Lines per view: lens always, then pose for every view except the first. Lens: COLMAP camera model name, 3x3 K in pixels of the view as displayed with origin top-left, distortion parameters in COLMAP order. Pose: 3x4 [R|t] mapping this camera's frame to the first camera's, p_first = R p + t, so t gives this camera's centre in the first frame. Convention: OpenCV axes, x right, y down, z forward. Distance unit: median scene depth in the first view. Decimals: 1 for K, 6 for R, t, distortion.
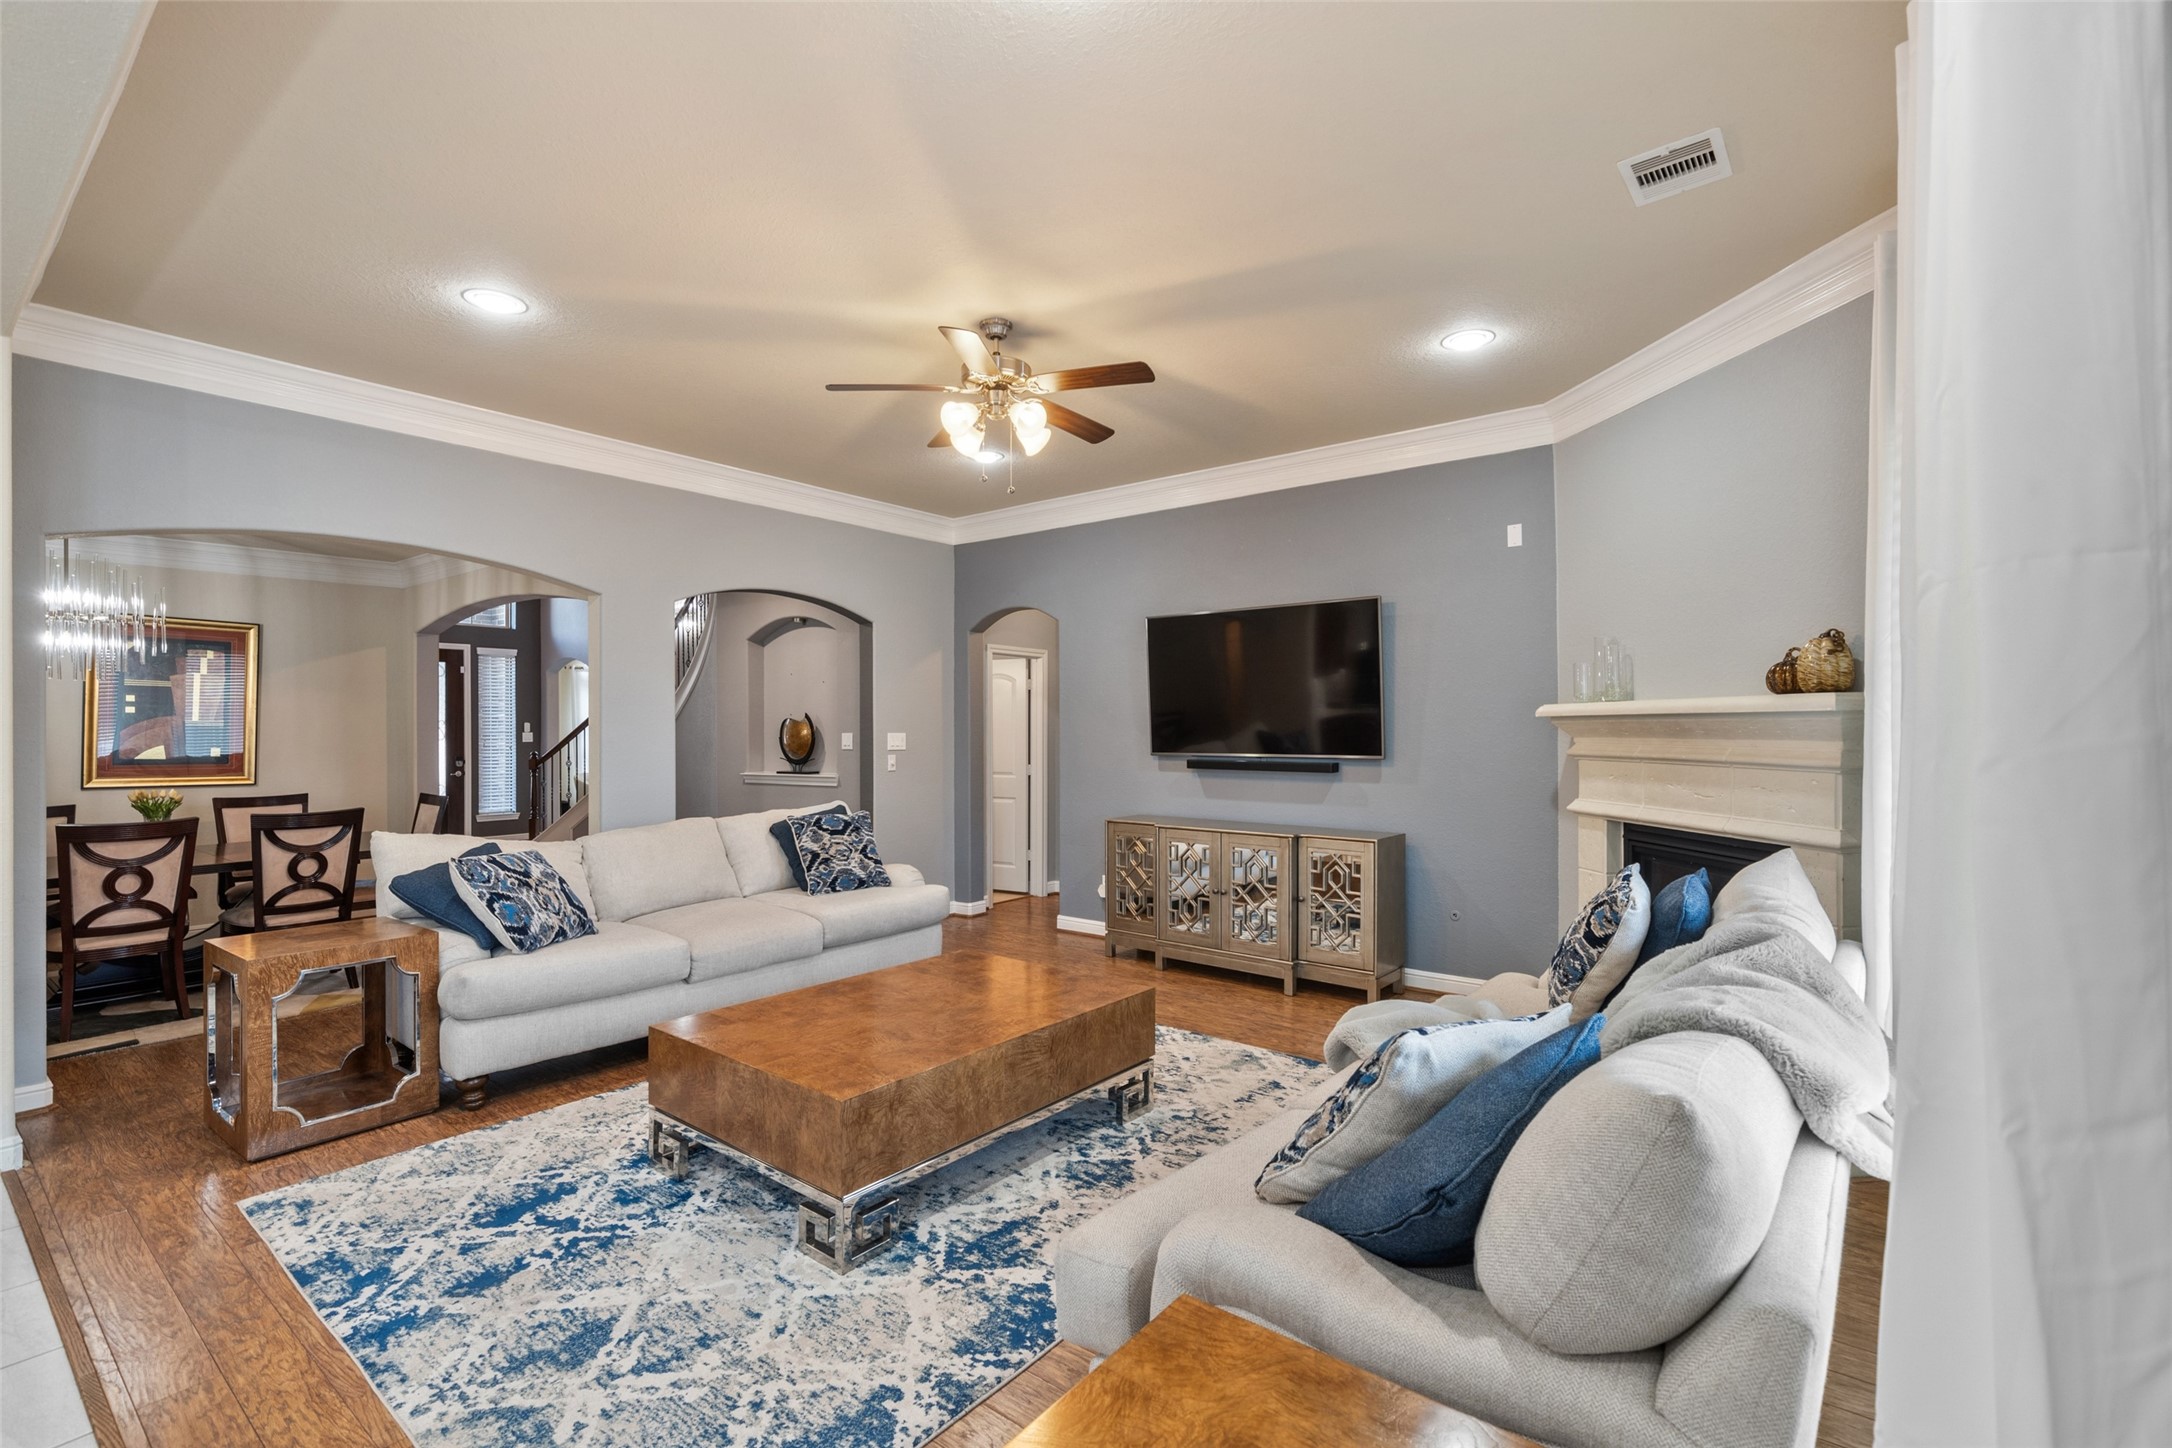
lens RADIAL K [[948.9, 0, 1075.2], [0, 948.9, 728.6], [0, 0, 1]] dist [-0.000966, 0.000175]
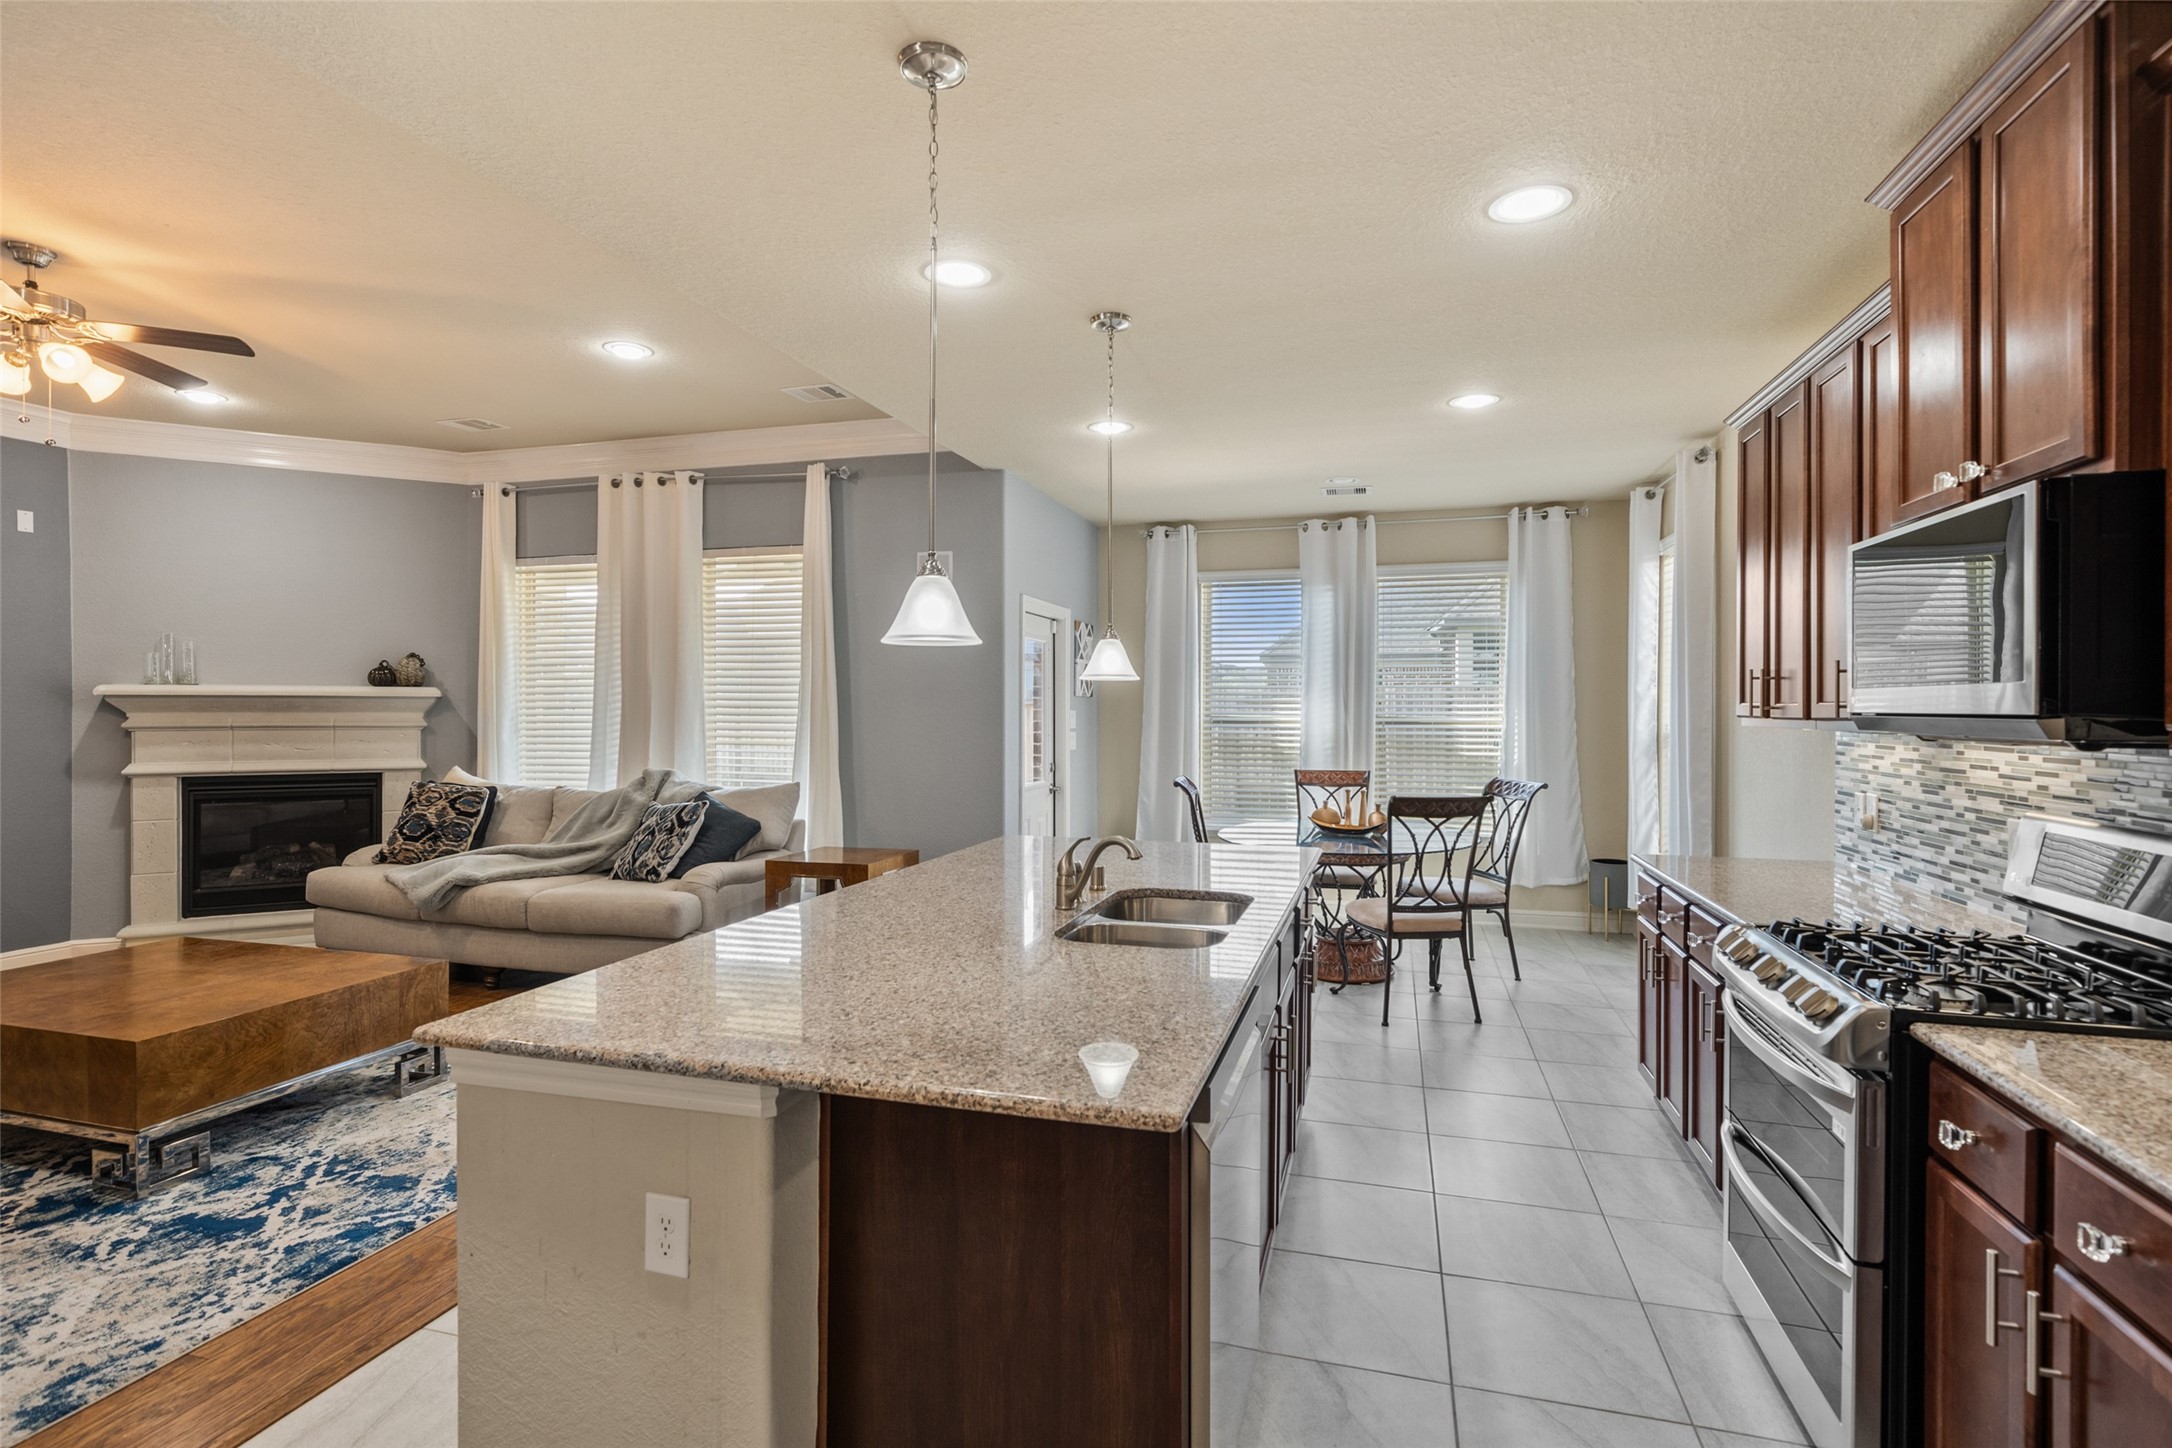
lens RADIAL K [[1066.8, 0, 1089.0], [0, 1066.8, 714.7], [0, 0, 1]] dist [0.008191, -0.001629]
pose [[-0.373337, -0.003289, 0.927690, -1.312937], [-0.001225, 0.999995, 0.003052, 0.007325], [-0.927695, 0.000003, -0.373339, 0.432528]]
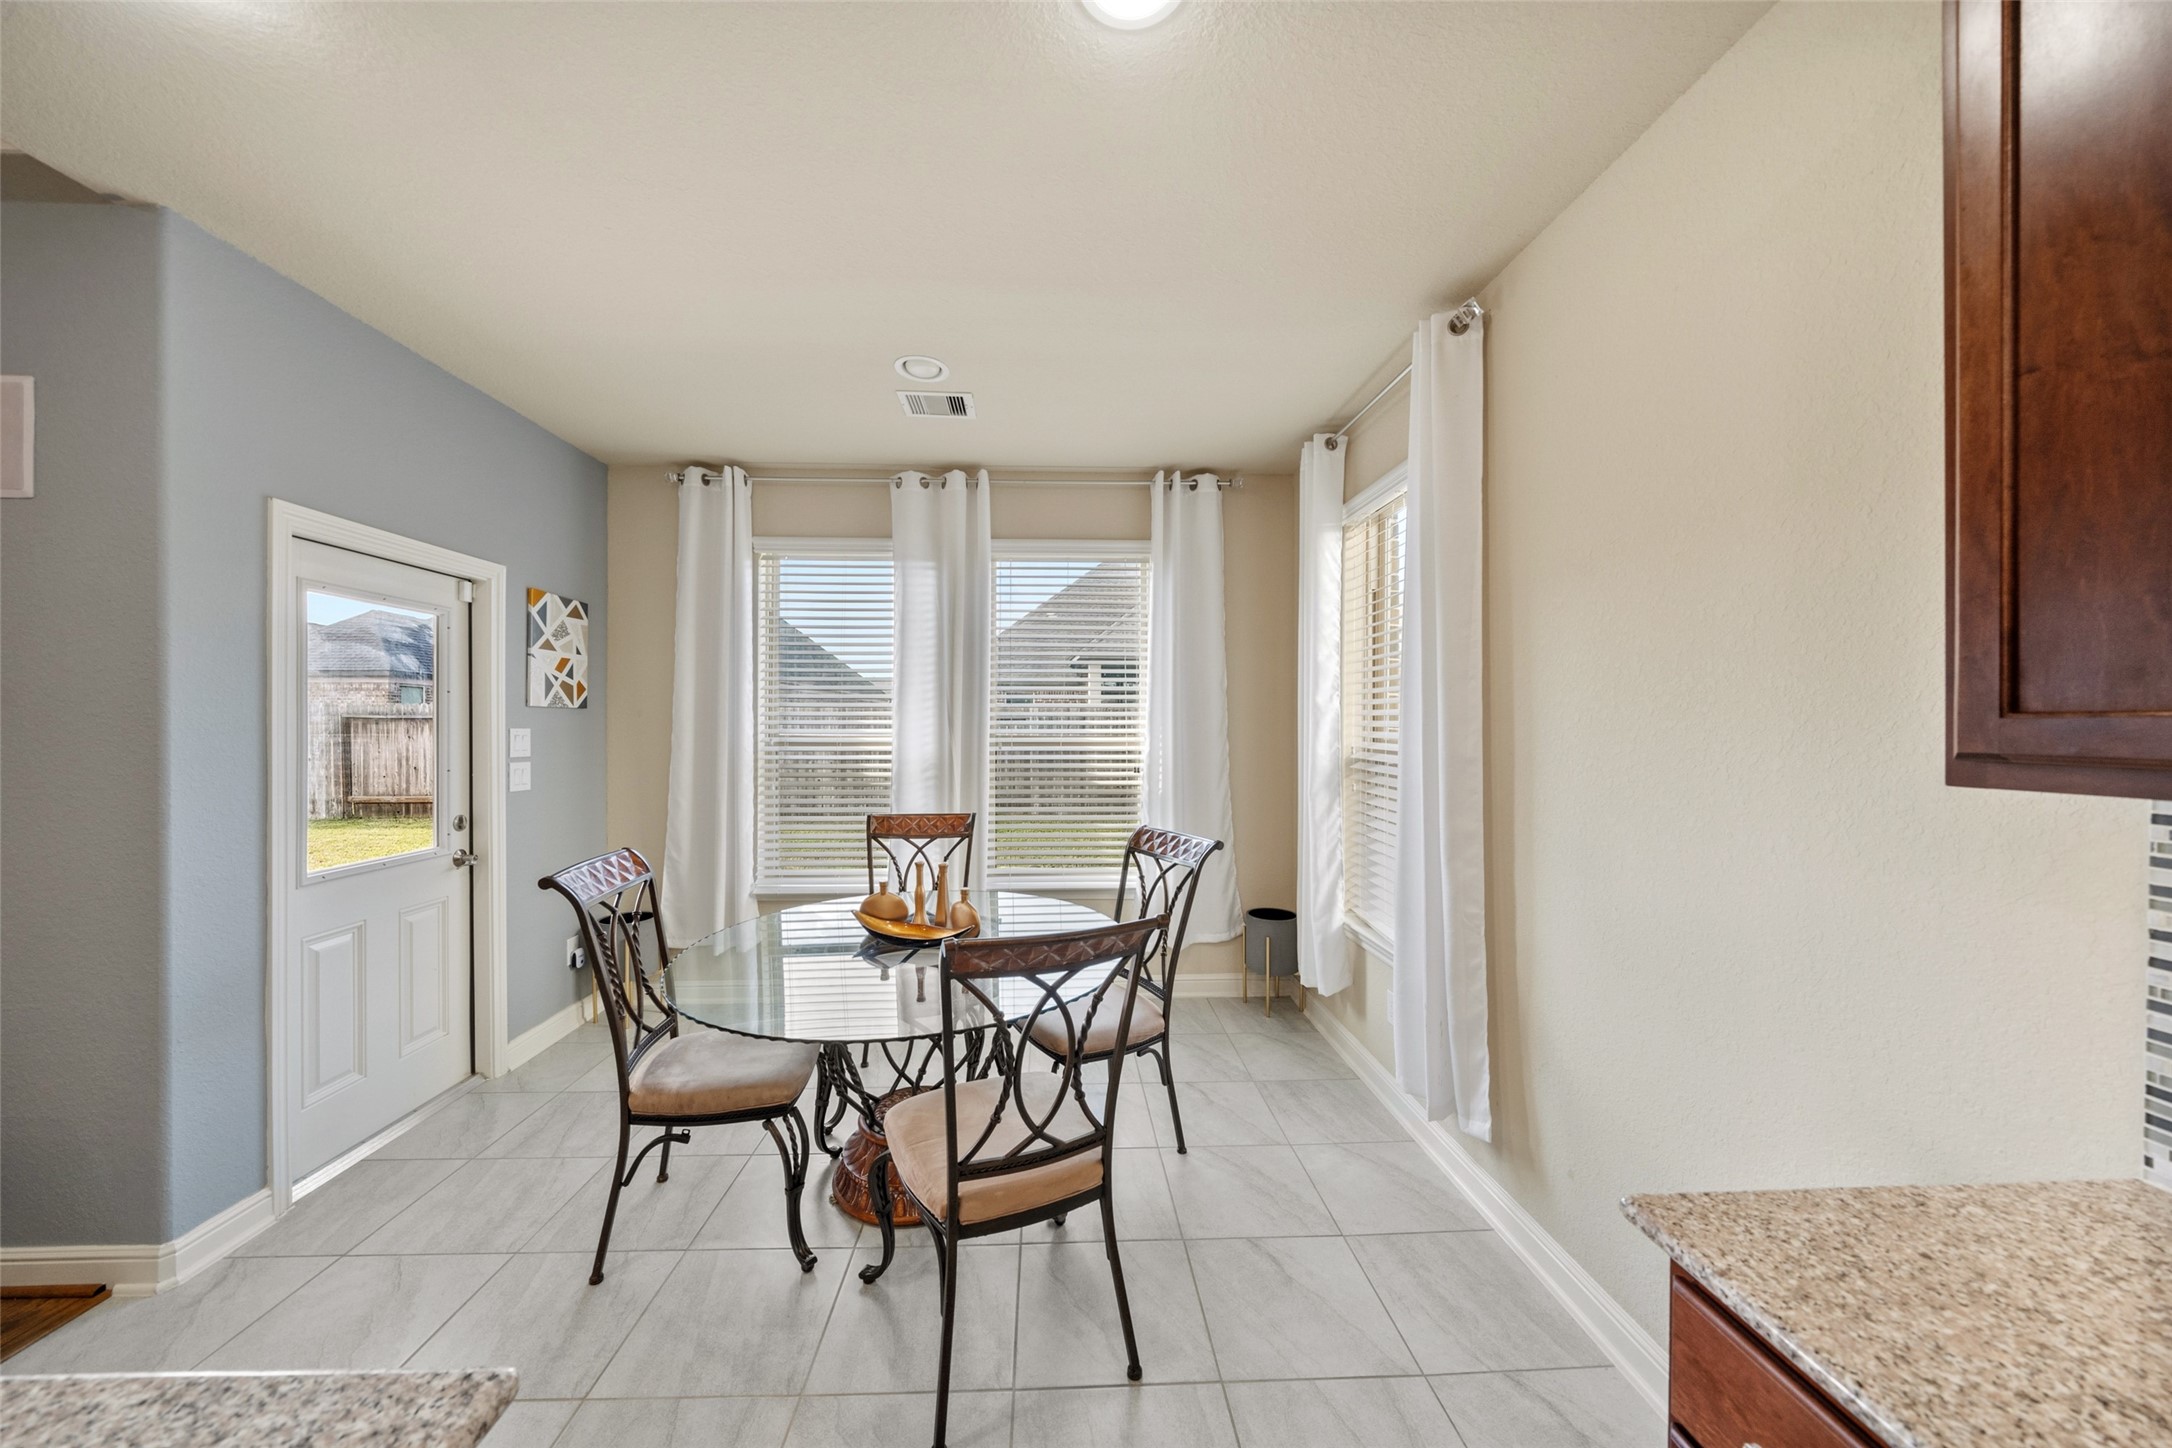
lens RADIAL K [[751.3, 0, 1086.6], [0, 751.3, 725.7], [0, 0, 1]] dist [-0.007728, 0.000194]
pose [[-0.652218, -0.000903, 0.758031, -0.651844], [-0.000873, 1.000000, 0.000440, 0.002183], [-0.758031, -0.000375, -0.652219, -0.138382]]
